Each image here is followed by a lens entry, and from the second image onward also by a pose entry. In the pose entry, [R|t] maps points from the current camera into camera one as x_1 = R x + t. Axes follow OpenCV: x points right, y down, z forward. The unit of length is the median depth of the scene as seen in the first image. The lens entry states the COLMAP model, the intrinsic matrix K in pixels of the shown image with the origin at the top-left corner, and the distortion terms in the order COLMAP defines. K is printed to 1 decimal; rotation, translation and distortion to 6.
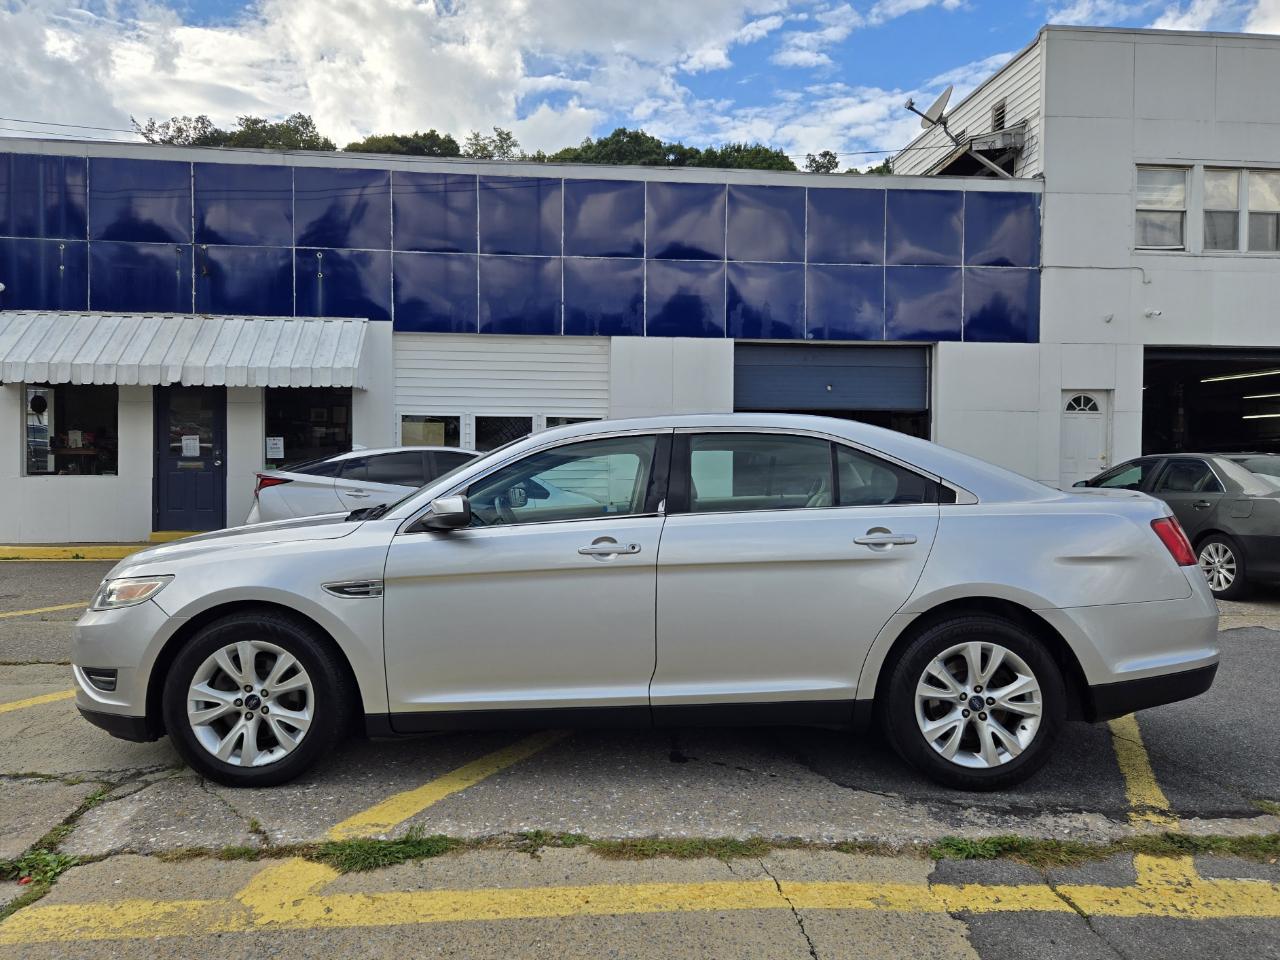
lens RADIAL K [[916.3, 0, 614.3], [0, 916.3, 467.1], [0, 0, 1]] dist [0.041302, -0.001697]
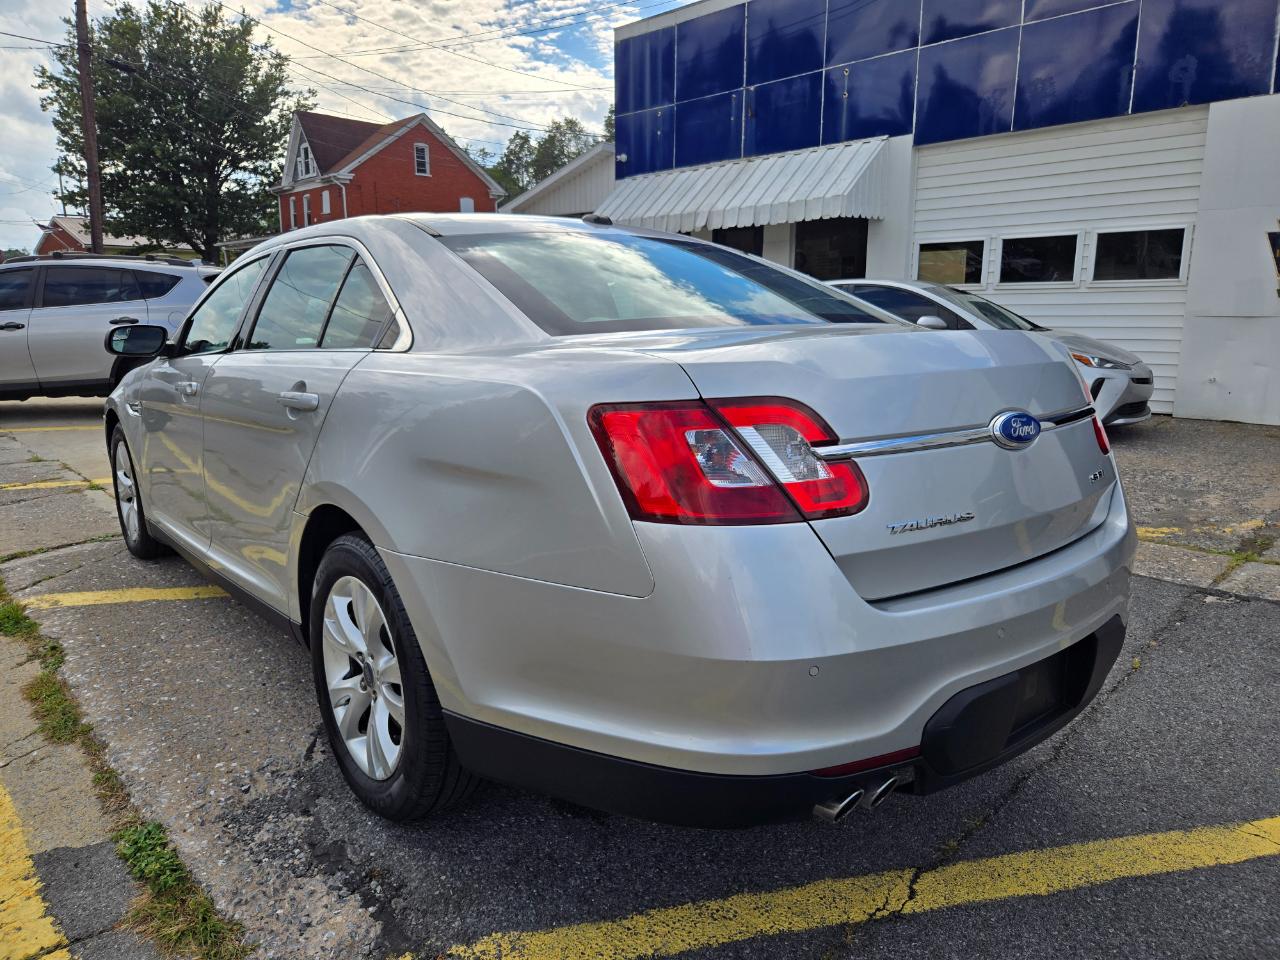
lens RADIAL K [[864.3, 0, 625.4], [0, 864.3, 467.2], [0, 0, 1]] dist [0.059870, -0.039212]
pose [[0.627408, 0.136551, -0.766625, 0.894384], [0.004222, 0.983893, 0.178707, 0.014360], [0.778679, -0.115359, 0.616726, 0.762729]]
